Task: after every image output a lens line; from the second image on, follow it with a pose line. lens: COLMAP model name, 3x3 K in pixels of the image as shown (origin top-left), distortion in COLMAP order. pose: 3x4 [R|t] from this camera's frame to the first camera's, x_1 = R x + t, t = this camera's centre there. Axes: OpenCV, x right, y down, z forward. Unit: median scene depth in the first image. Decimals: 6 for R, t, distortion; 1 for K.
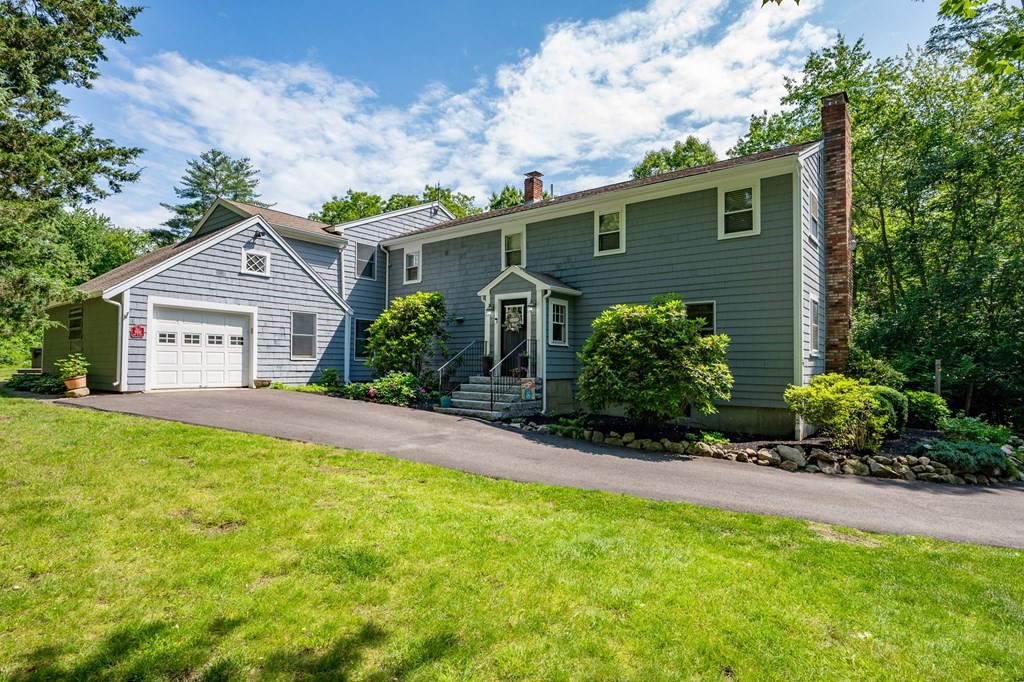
lens RADIAL K [[528.6, 0, 509.8], [0, 528.6, 343.3], [0, 0, 1]] dist [0.003484, 0.000031]
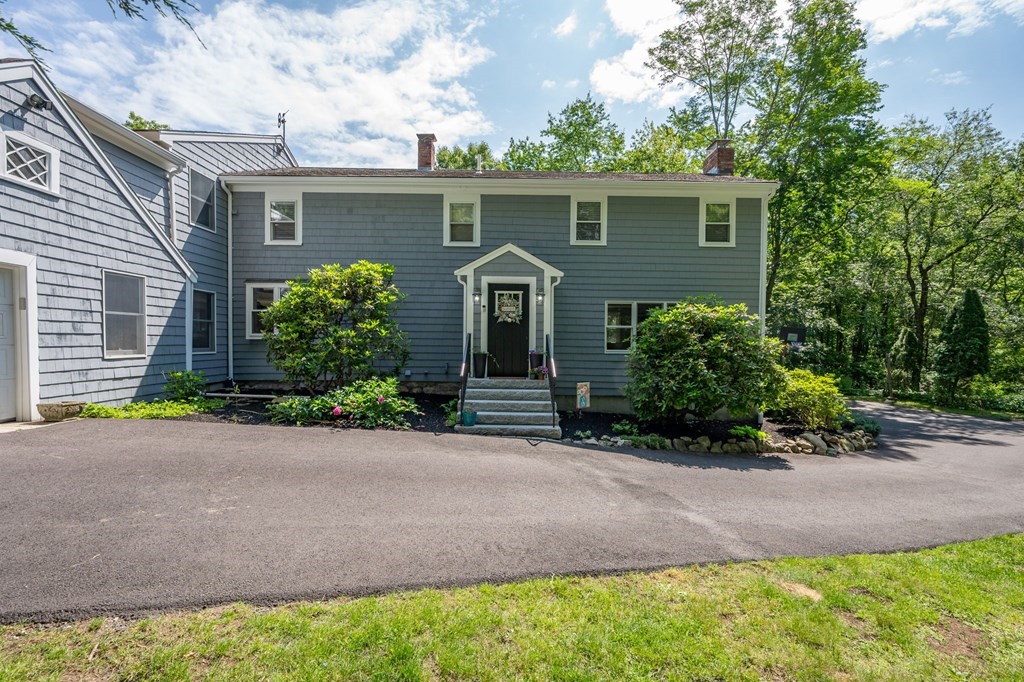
lens RADIAL K [[437.6, 0, 510.9], [0, 437.6, 345.9], [0, 0, 1]] dist [-0.006829, -0.000361]
pose [[0.788567, -0.006352, 0.614916, -0.339777], [-0.030843, 0.998280, 0.049864, -0.016619], [-0.614175, -0.058287, 0.787015, 0.370046]]
